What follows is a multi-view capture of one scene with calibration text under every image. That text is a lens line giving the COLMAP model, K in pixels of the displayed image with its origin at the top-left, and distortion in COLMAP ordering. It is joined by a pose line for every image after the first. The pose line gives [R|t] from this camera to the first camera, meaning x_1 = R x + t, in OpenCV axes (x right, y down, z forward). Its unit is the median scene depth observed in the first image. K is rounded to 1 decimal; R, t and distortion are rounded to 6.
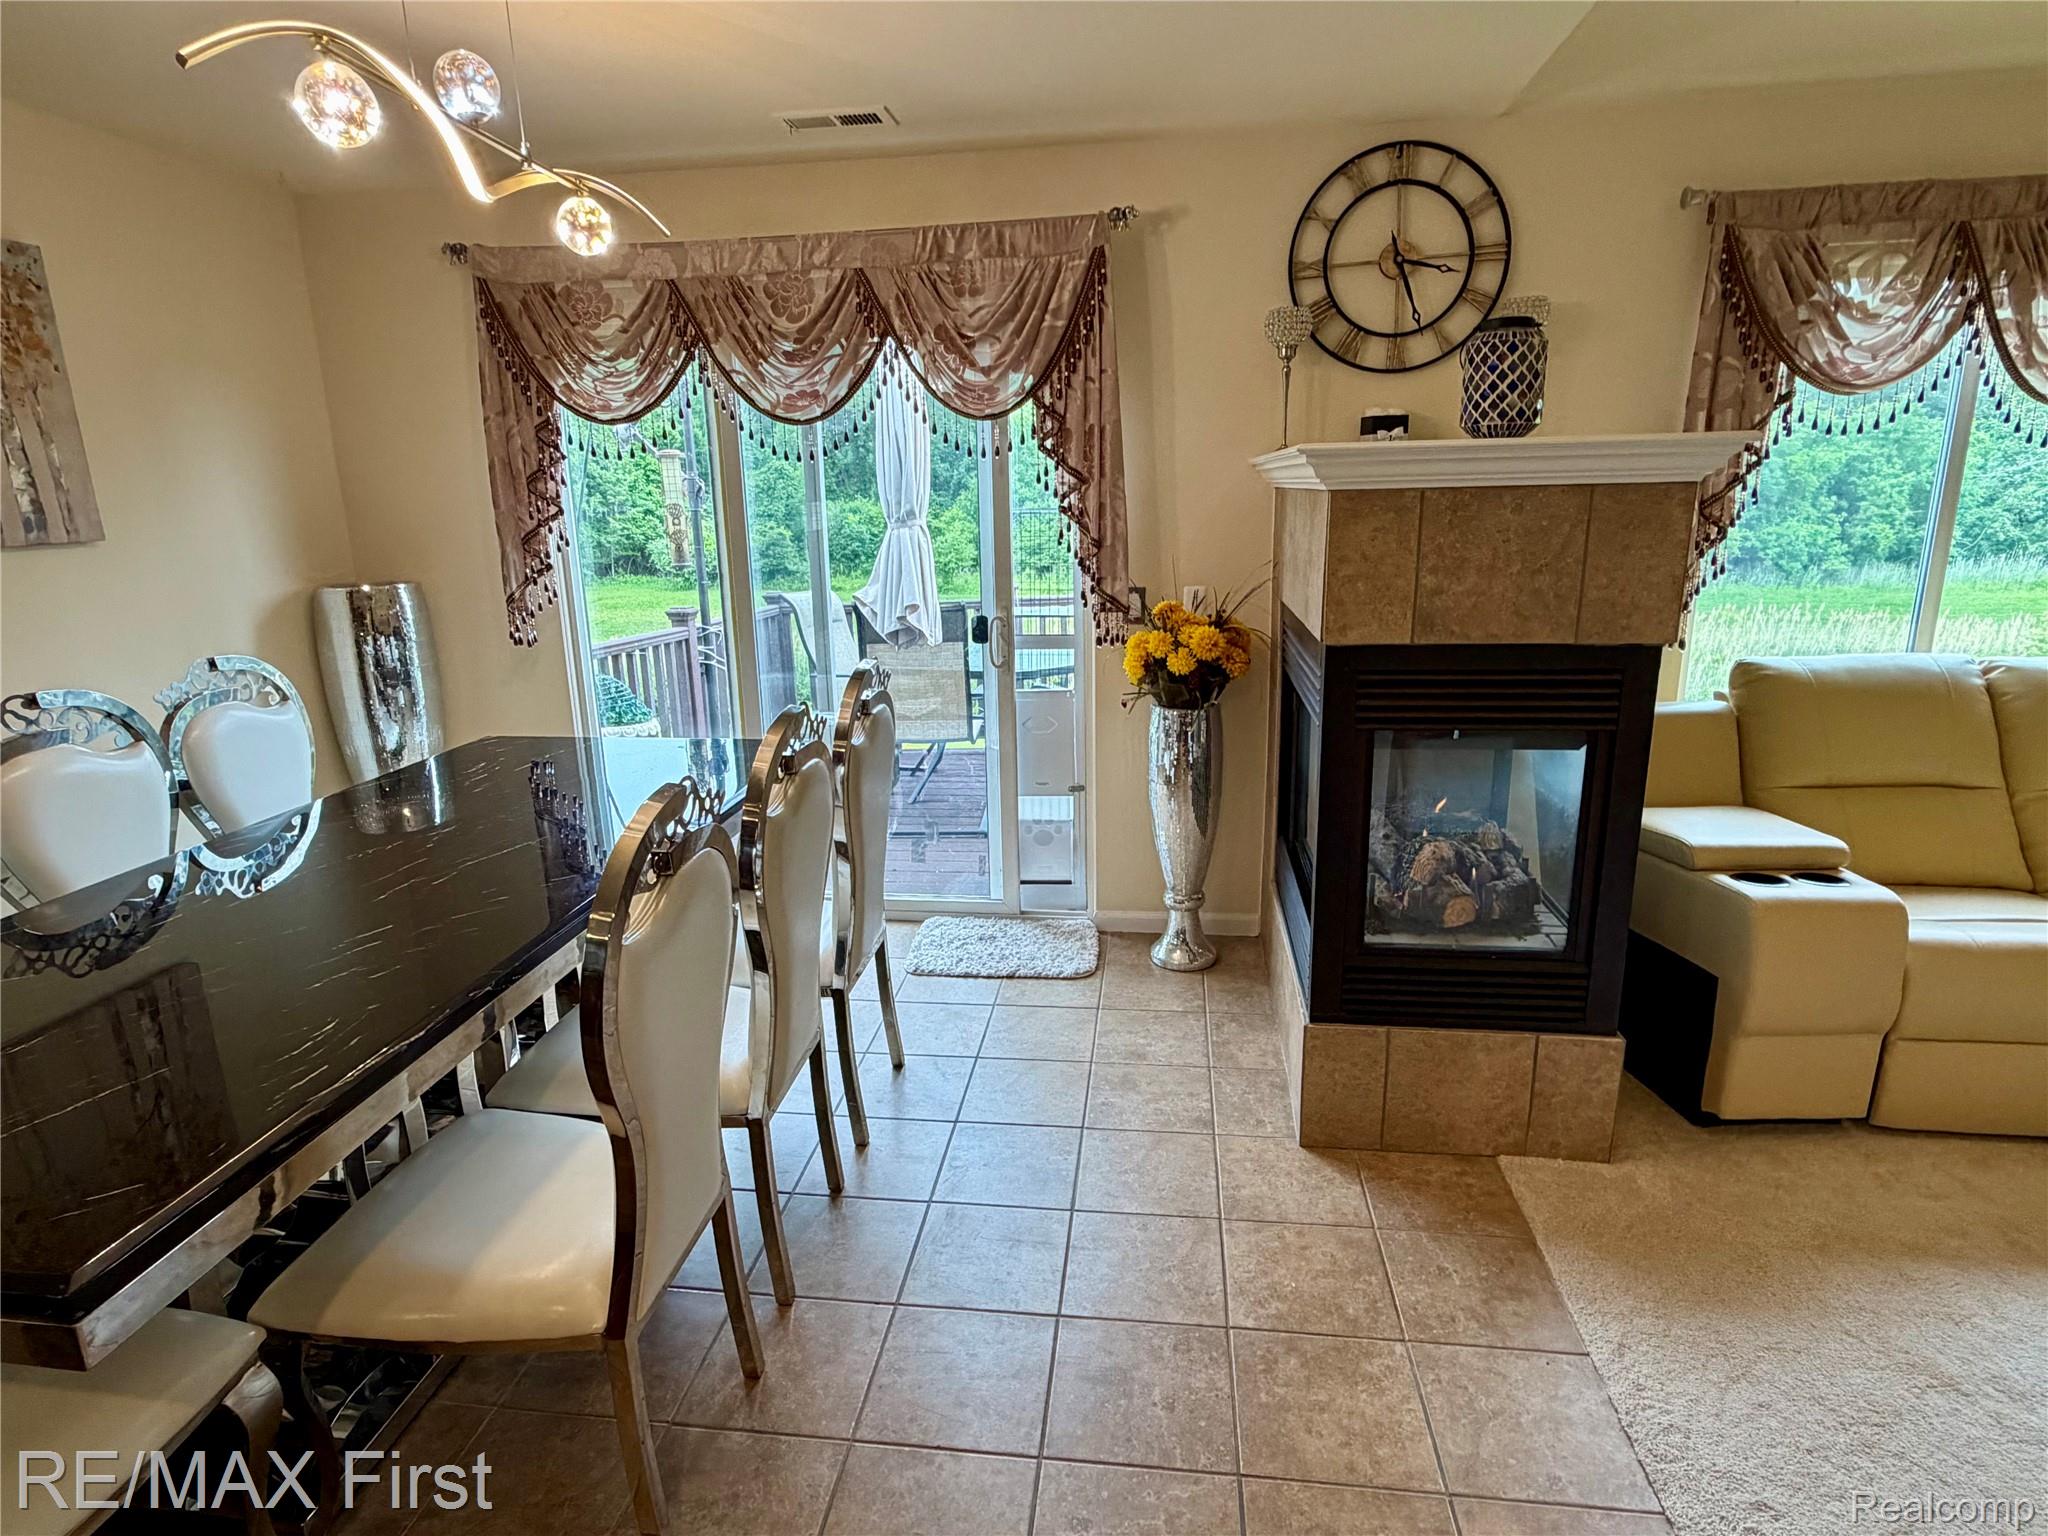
lens RADIAL K [[1083.0, 0, 1017.9], [0, 1083.0, 774.5], [0, 0, 1]] dist [0.003348, -0.000628]
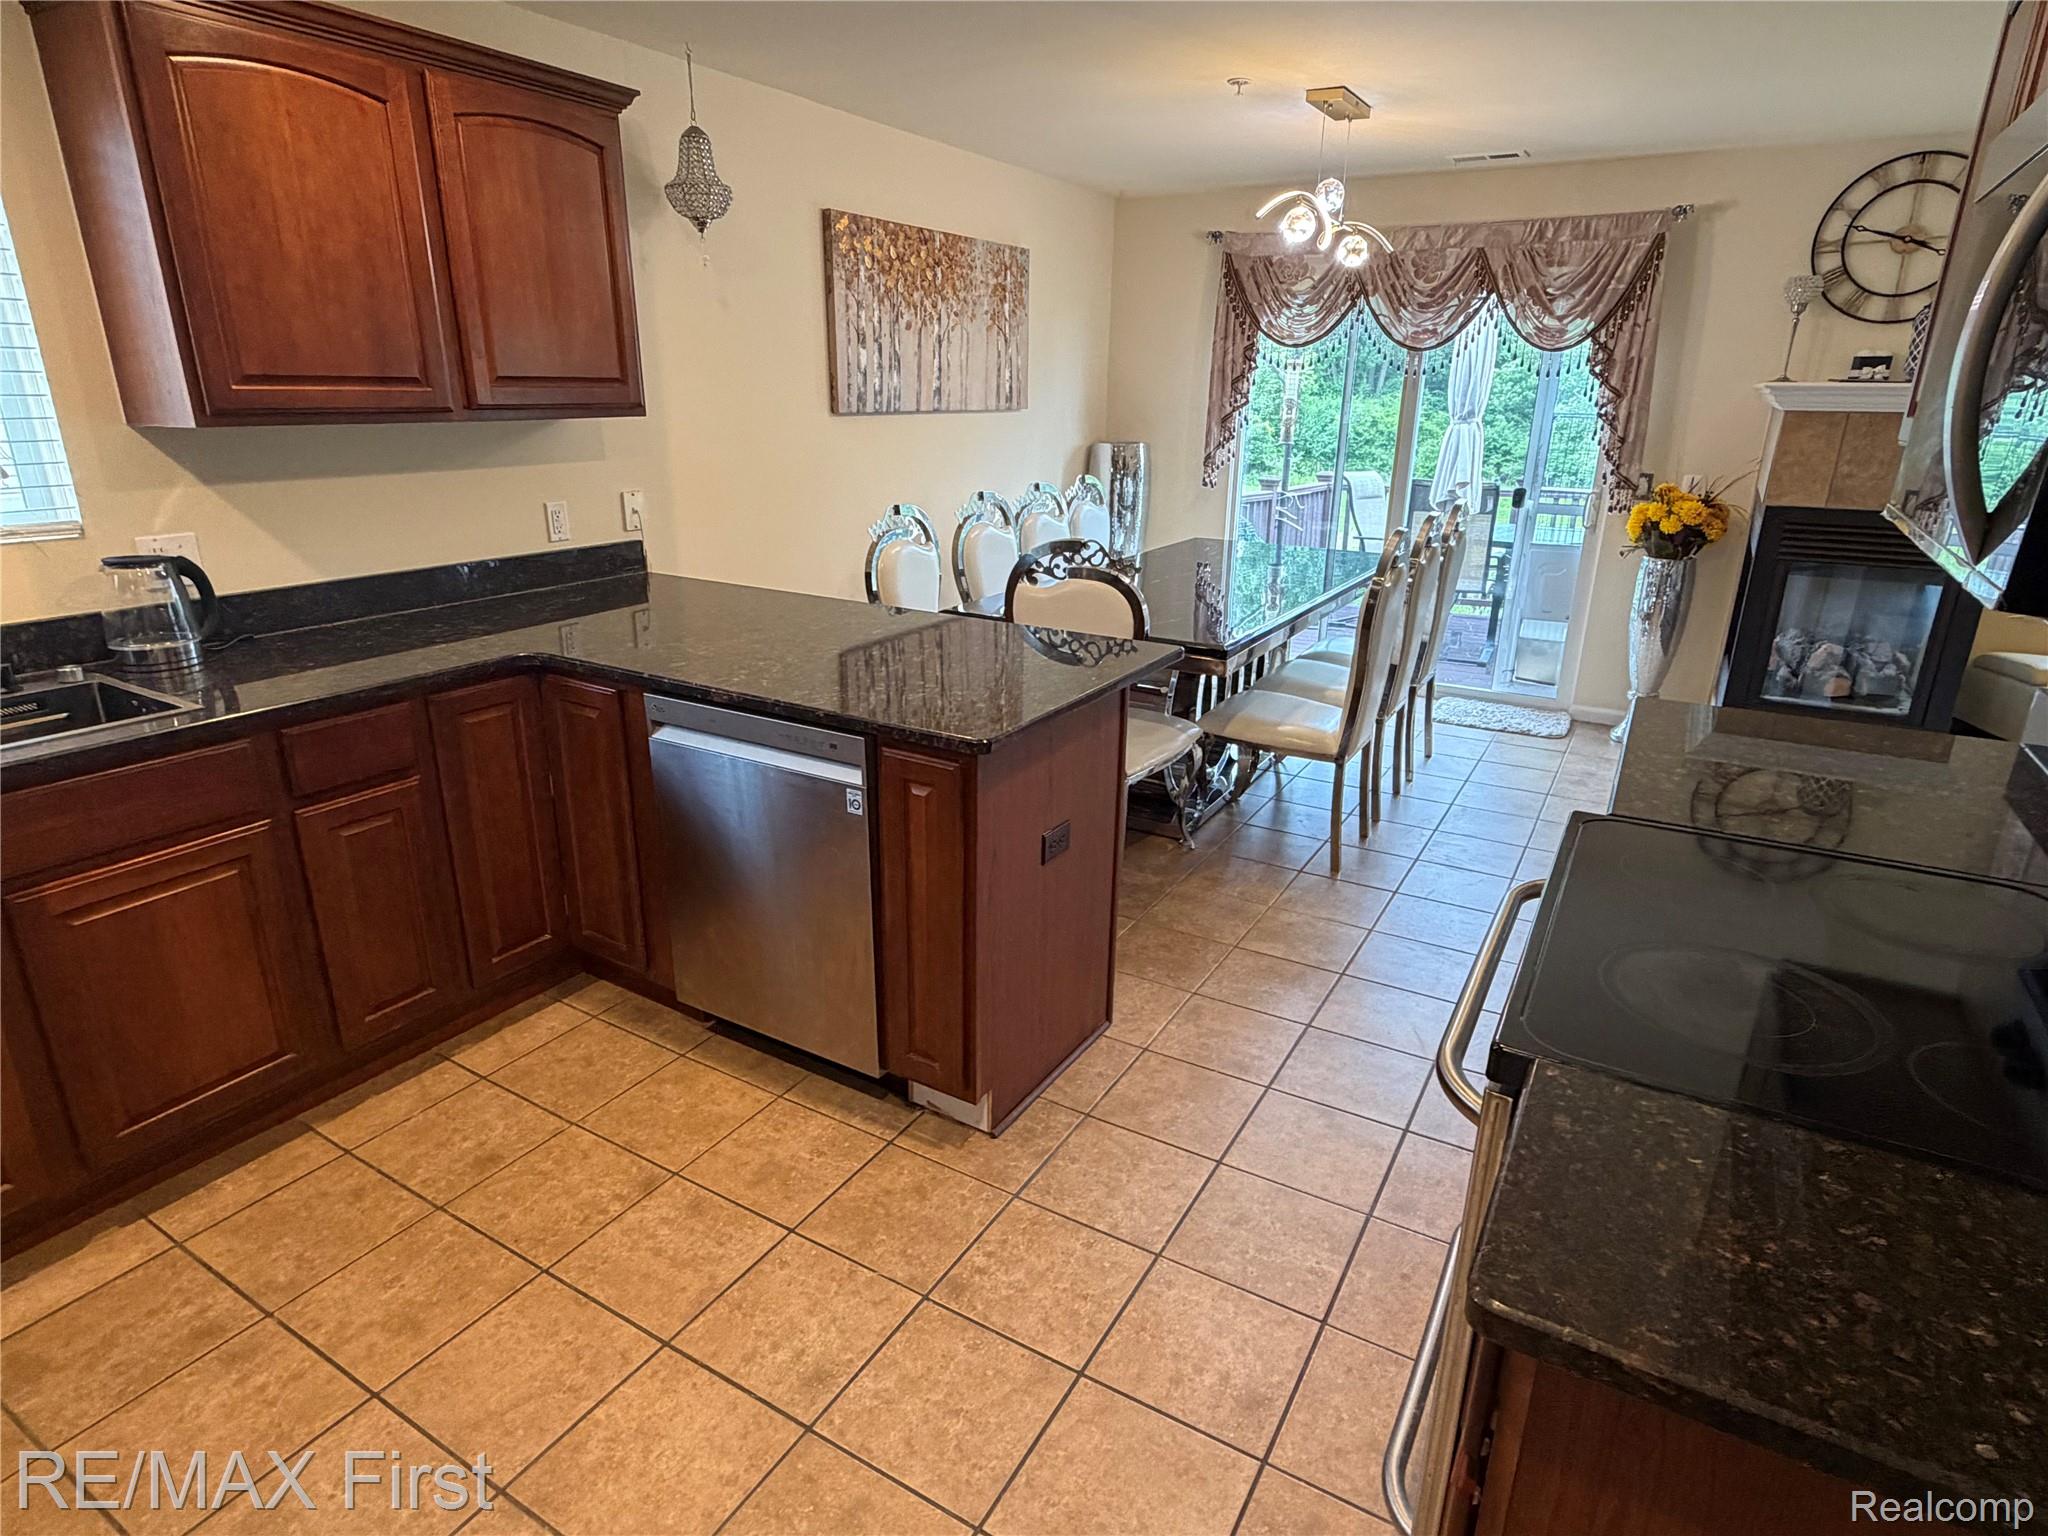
lens RADIAL K [[1106.2, 0, 1032.5], [0, 1106.2, 764.5], [0, 0, 1]] dist [0.006492, -0.002859]
pose [[0.920865, 0.158862, -0.356048, -0.057207], [-0.131634, 0.986281, 0.099609, 0.174970], [0.366987, -0.044859, 0.929144, -0.703908]]
